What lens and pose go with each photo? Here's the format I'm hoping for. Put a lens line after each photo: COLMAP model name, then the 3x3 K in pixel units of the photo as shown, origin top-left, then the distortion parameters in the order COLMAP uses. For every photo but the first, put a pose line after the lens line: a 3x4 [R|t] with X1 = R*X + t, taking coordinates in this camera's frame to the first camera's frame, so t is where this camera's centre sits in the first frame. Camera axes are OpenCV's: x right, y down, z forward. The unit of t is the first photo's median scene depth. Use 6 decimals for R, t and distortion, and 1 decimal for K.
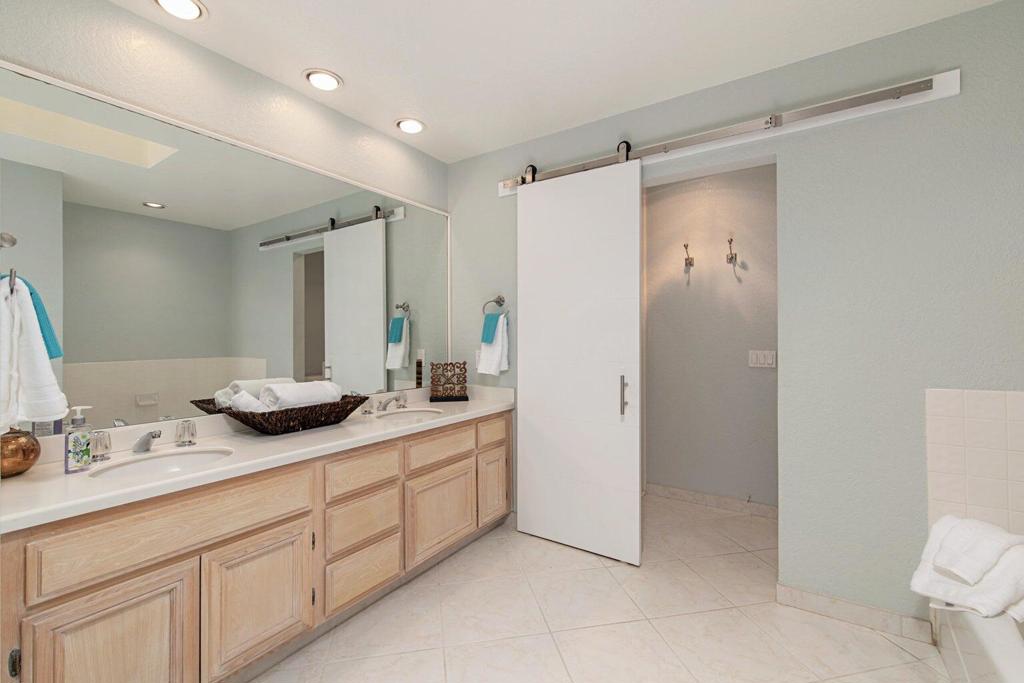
lens RADIAL K [[444.9, 0, 514.4], [0, 444.9, 338.3], [0, 0, 1]] dist [0.006027, -0.000721]
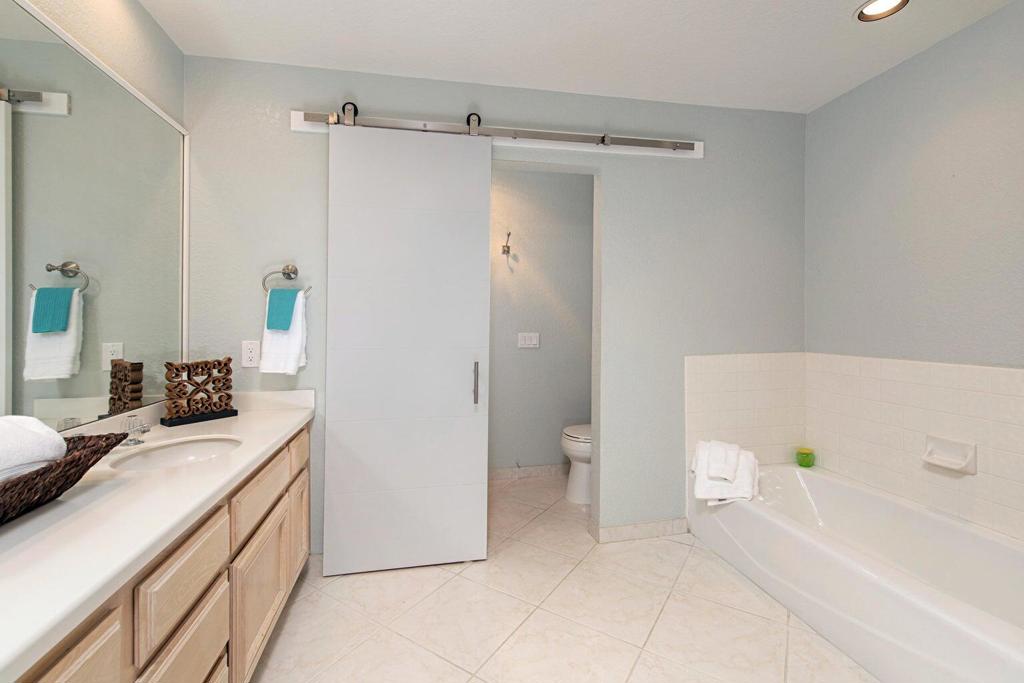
lens RADIAL K [[444.9, 0, 507.7], [0, 444.9, 321.3], [0, 0, 1]] dist [0.006027, -0.000721]
pose [[0.708730, -0.000358, 0.705480, -0.296544], [0.005847, 0.999969, -0.005366, 0.002673], [-0.705456, 0.007928, 0.708709, 0.228127]]
